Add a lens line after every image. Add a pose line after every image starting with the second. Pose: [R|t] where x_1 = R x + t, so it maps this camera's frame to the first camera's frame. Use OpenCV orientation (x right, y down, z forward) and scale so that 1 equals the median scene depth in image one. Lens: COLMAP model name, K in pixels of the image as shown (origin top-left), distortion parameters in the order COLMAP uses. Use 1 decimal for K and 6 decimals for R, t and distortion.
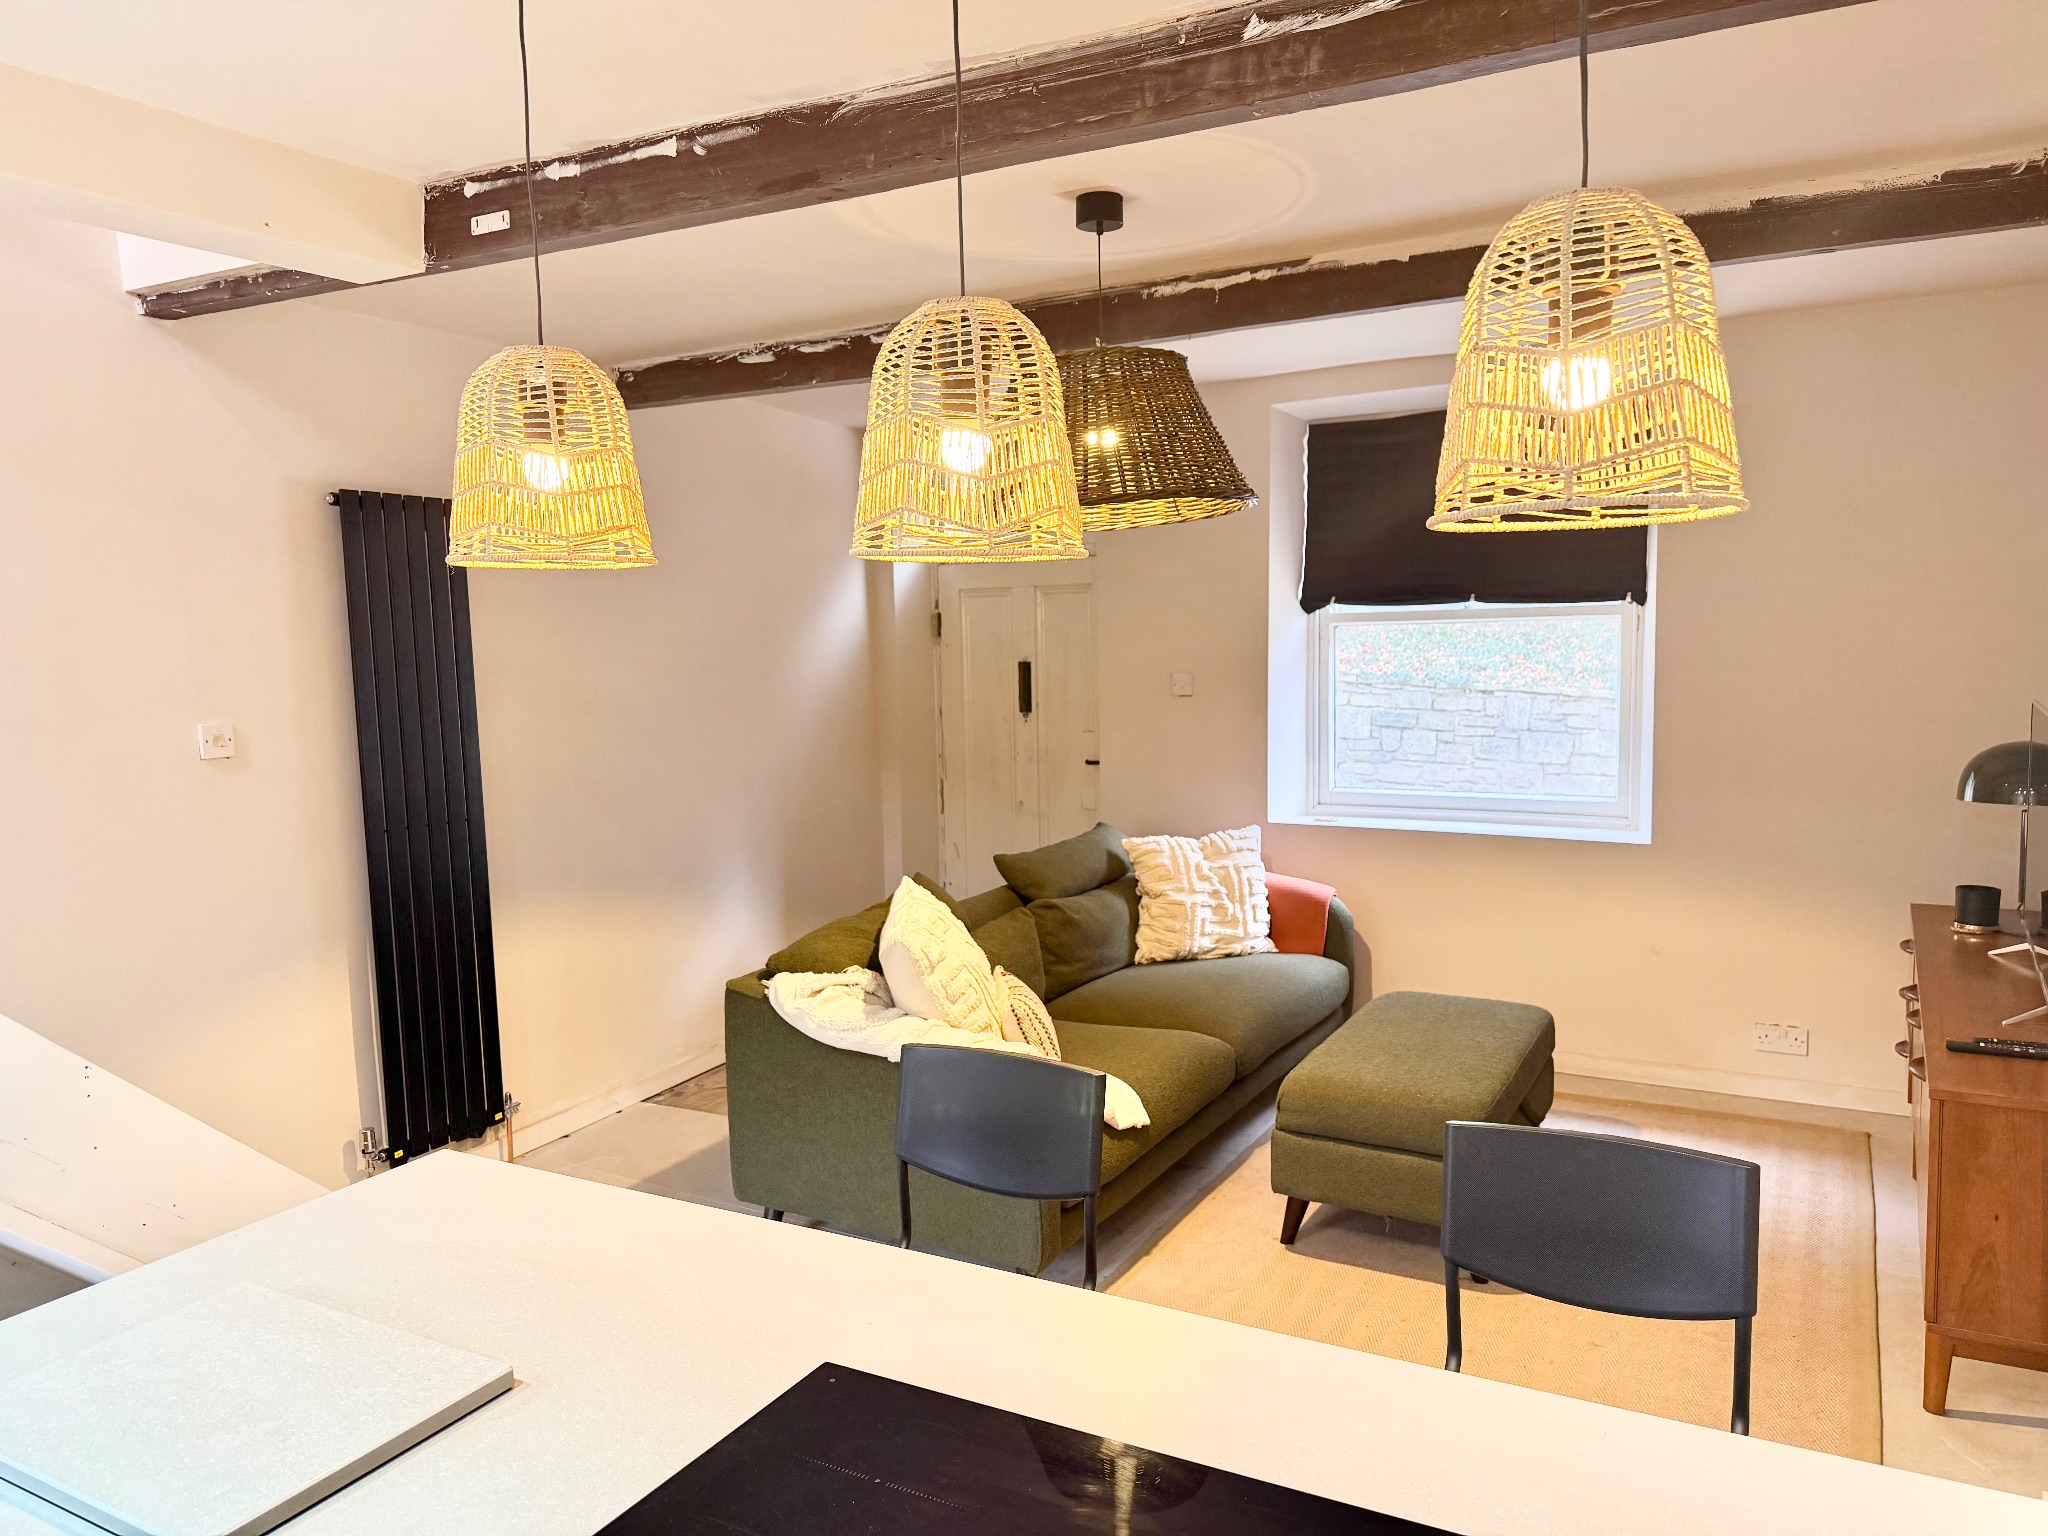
lens RADIAL K [[1426.7, 0, 1021.5], [0, 1426.7, 771.5], [0, 0, 1]] dist [0.162972, -0.319865]
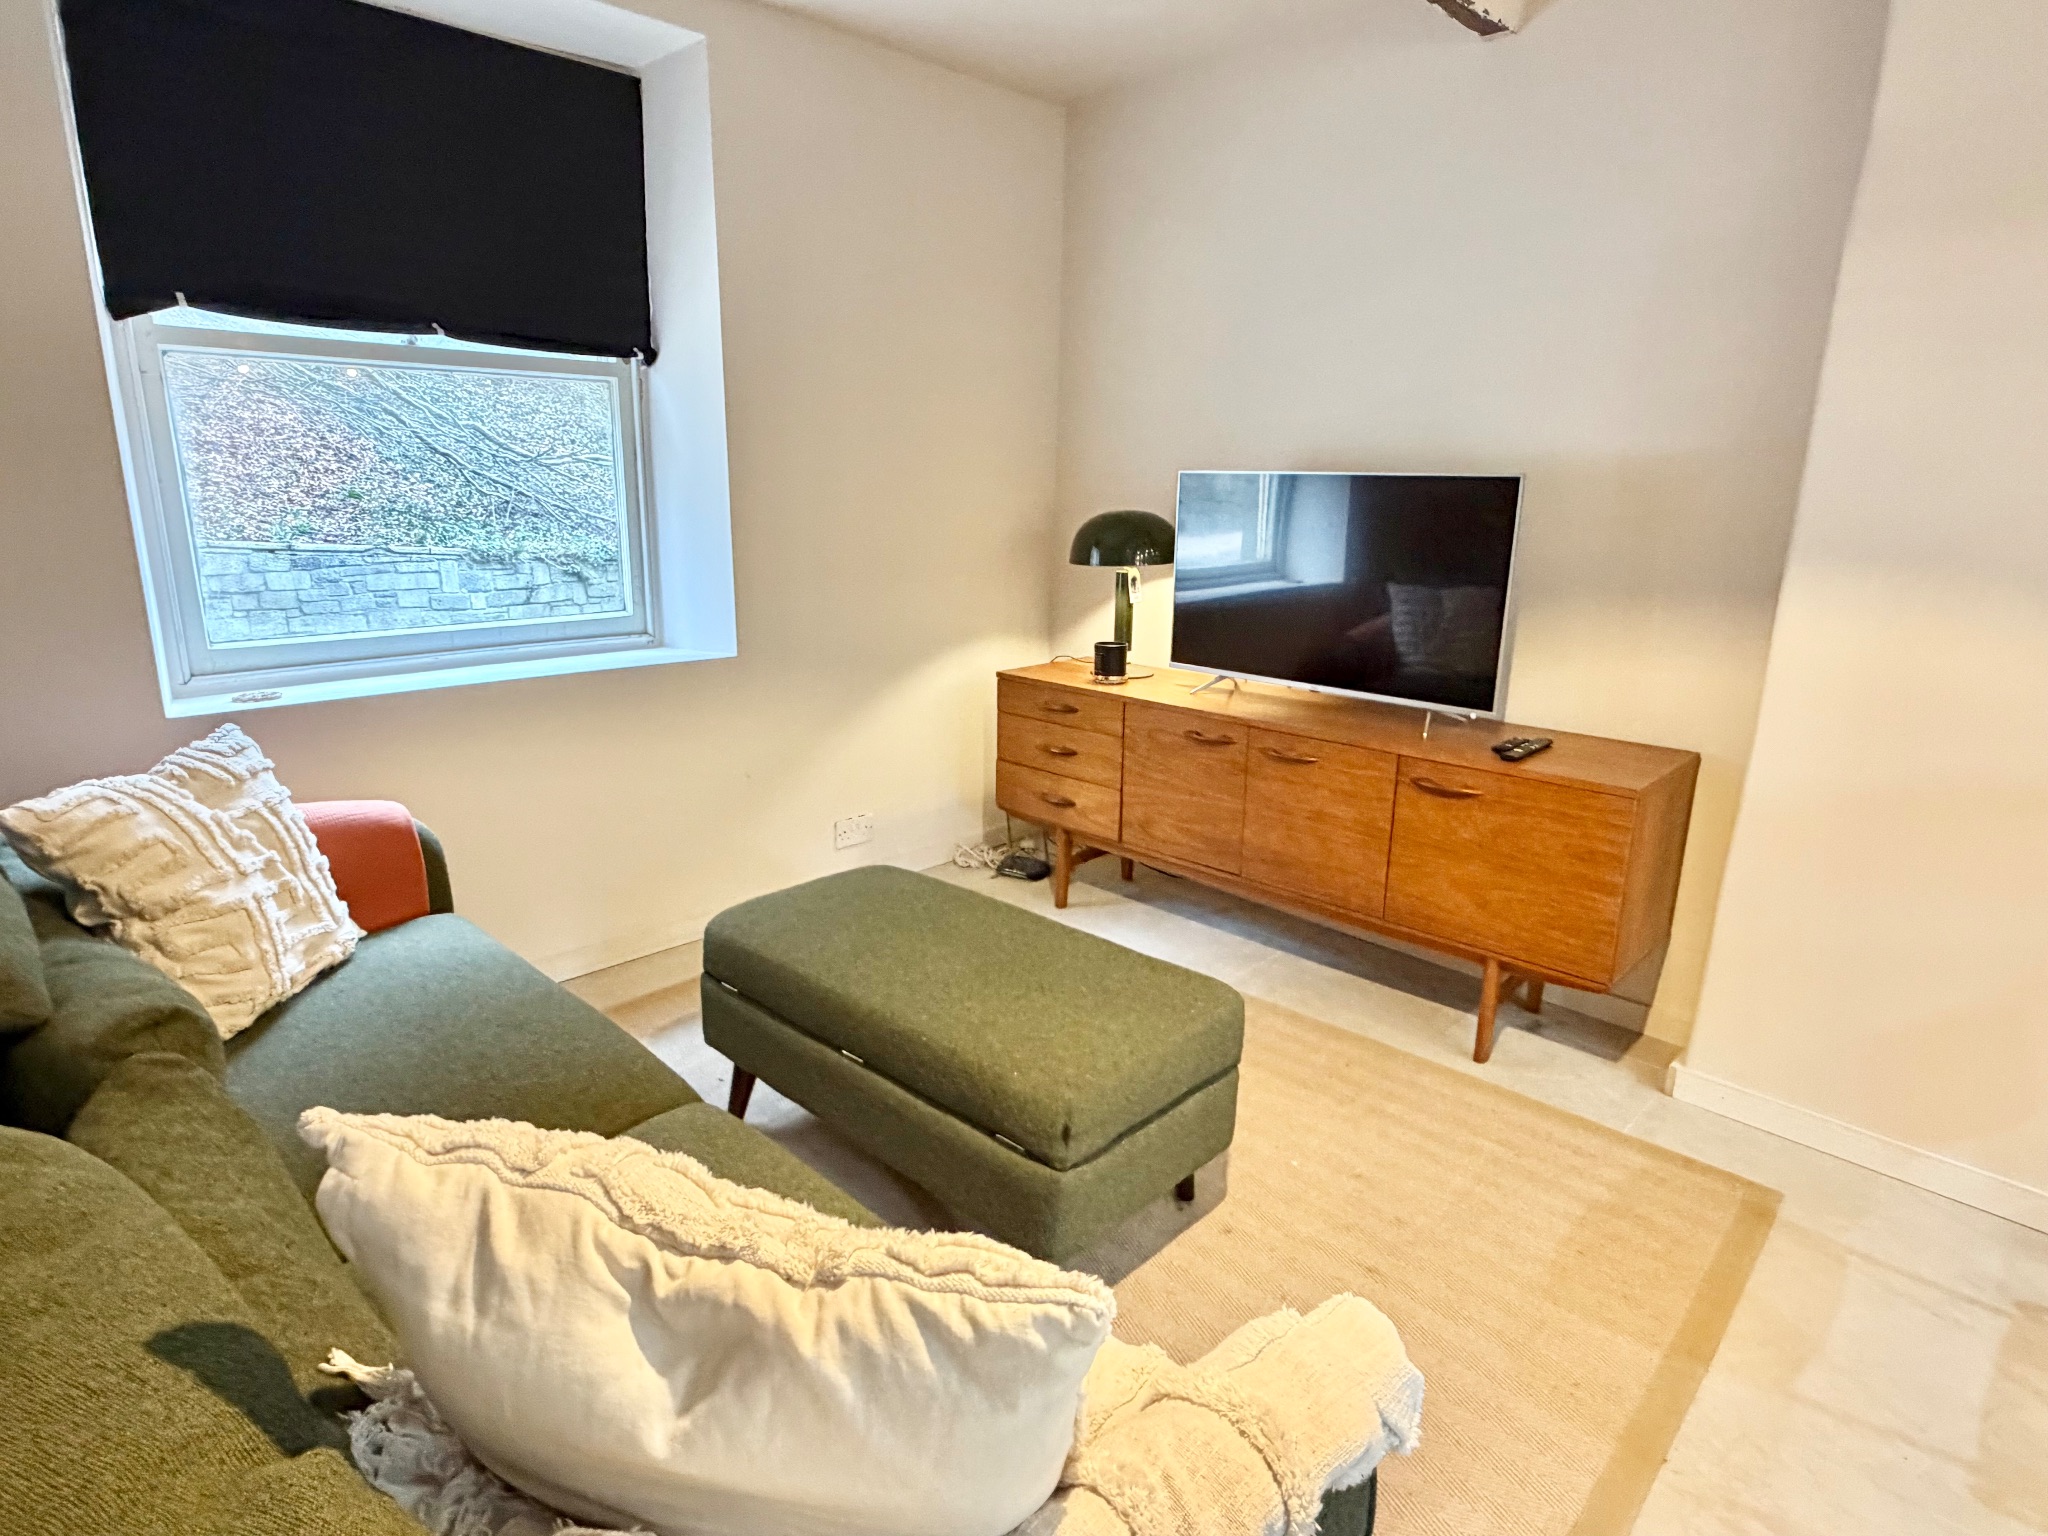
lens RADIAL K [[1131.6, 0, 1012.6], [0, 1131.6, 771.2], [0, 0, 1]] dist [0.000141, 0.000792]
pose [[0.240731, -0.220246, 0.945273, -0.217868], [0.078501, 0.975141, 0.207214, -0.011838], [-0.967412, 0.024323, 0.252036, 0.833529]]
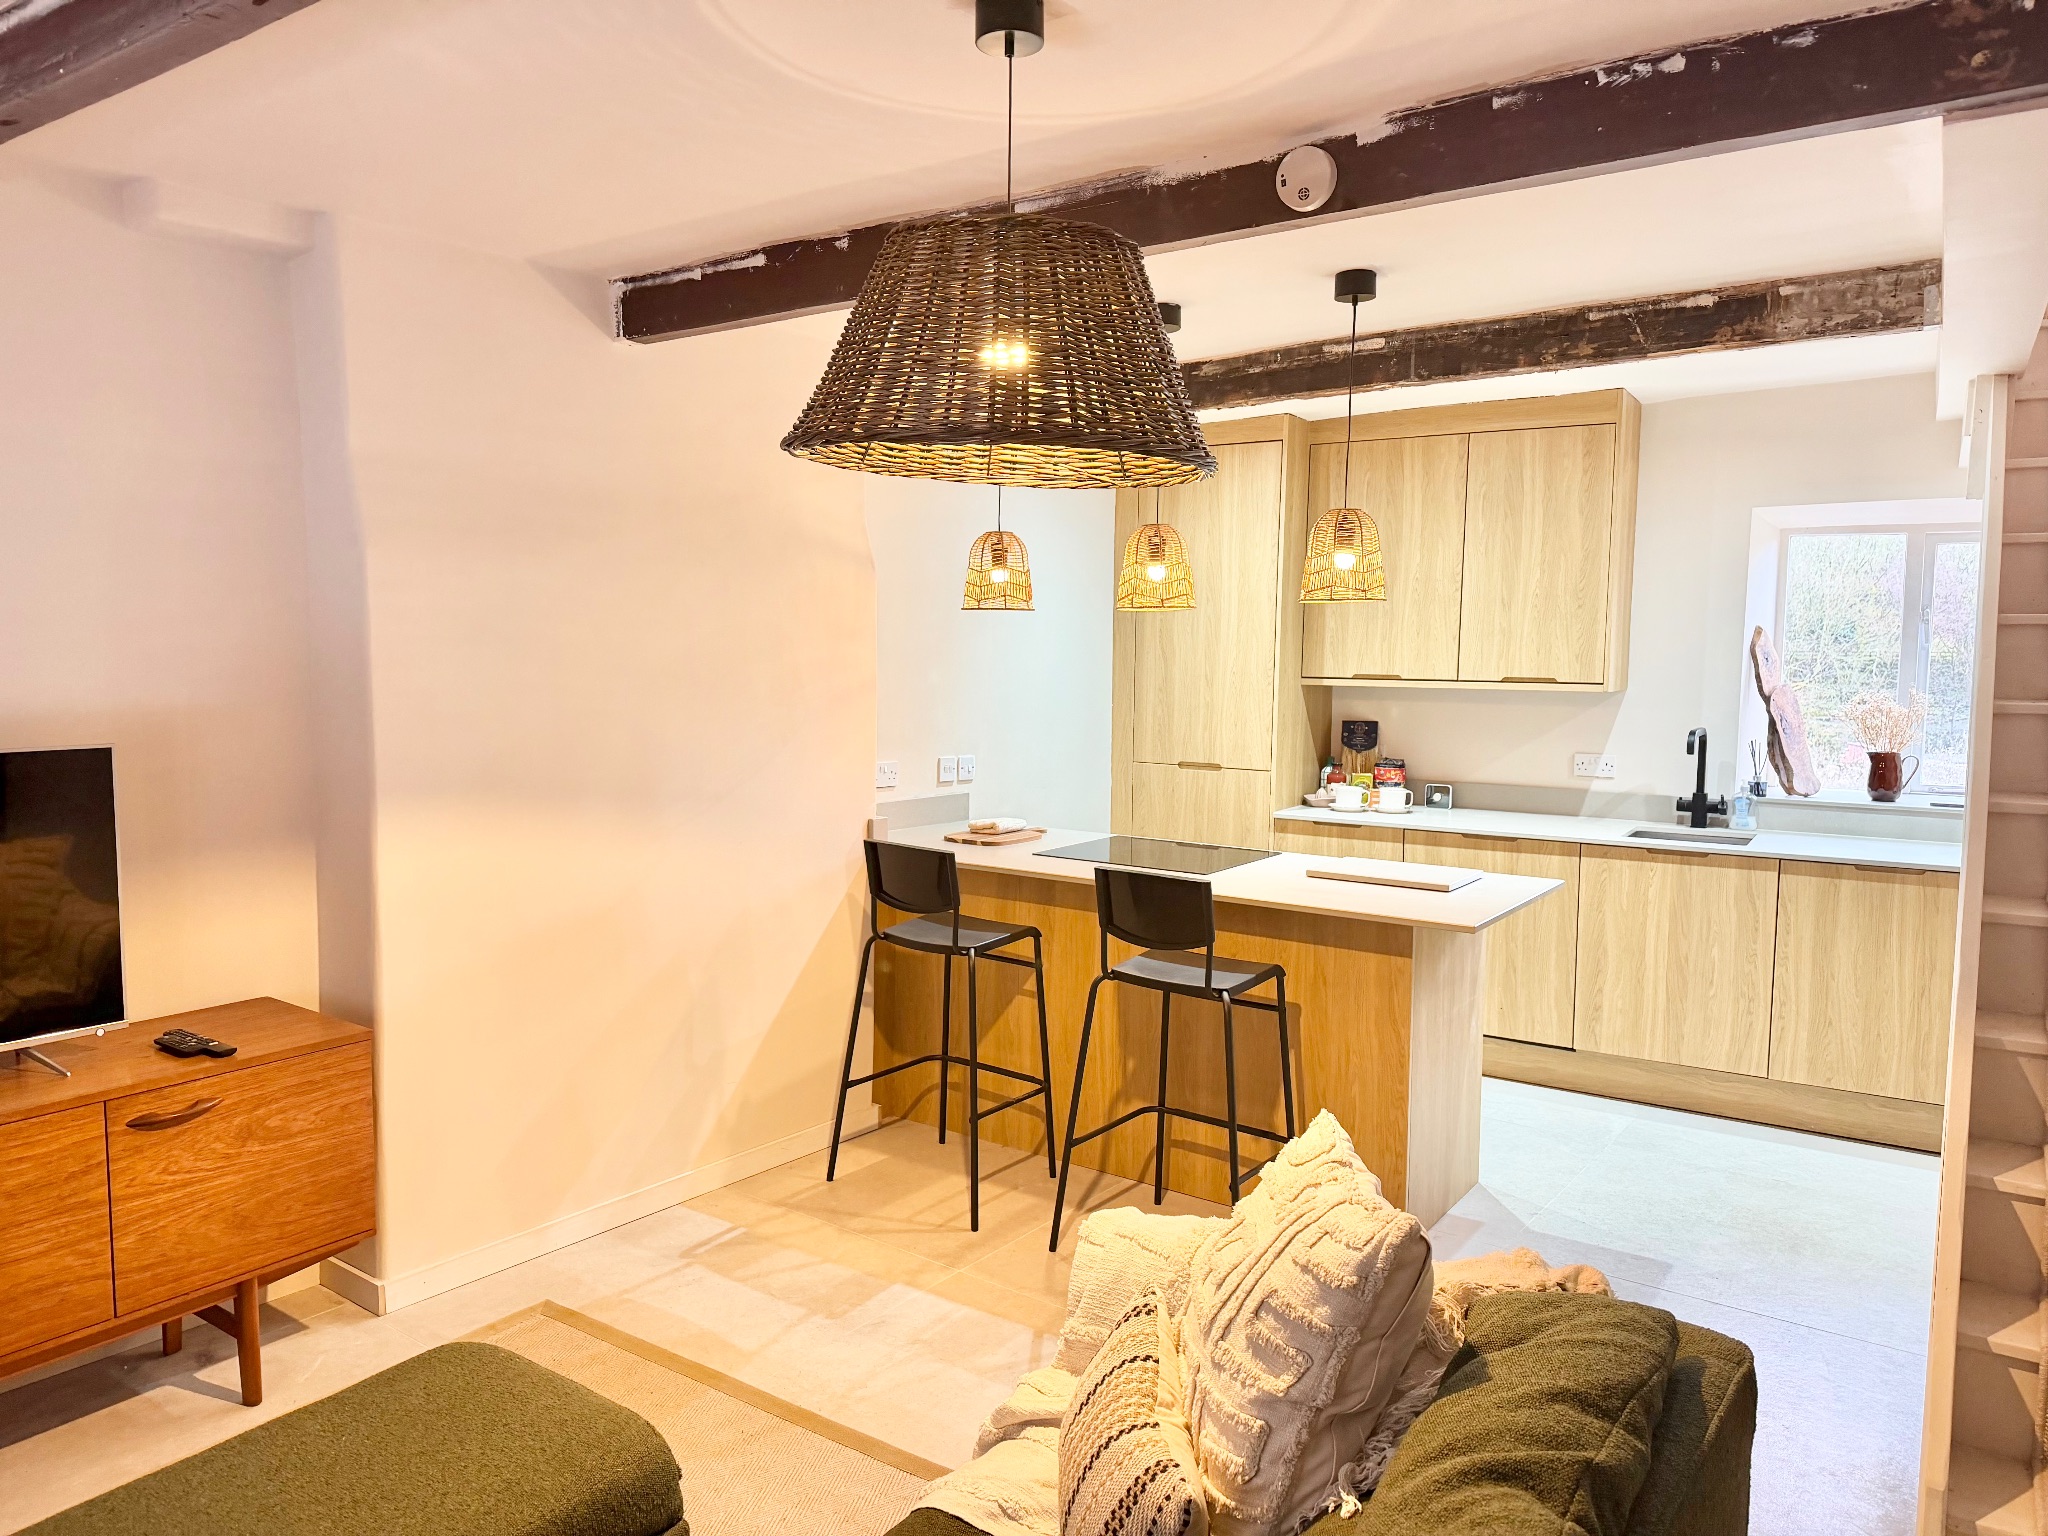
lens RADIAL K [[1440.5, 0, 1020.3], [0, 1440.5, 767.1], [0, 0, 1]] dist [0.034385, -0.042190]
pose [[-0.995343, 0.012892, 0.095527, -0.012242], [0.030635, 0.981942, 0.186683, -0.130178], [-0.091395, 0.188741, -0.977765, 1.376154]]
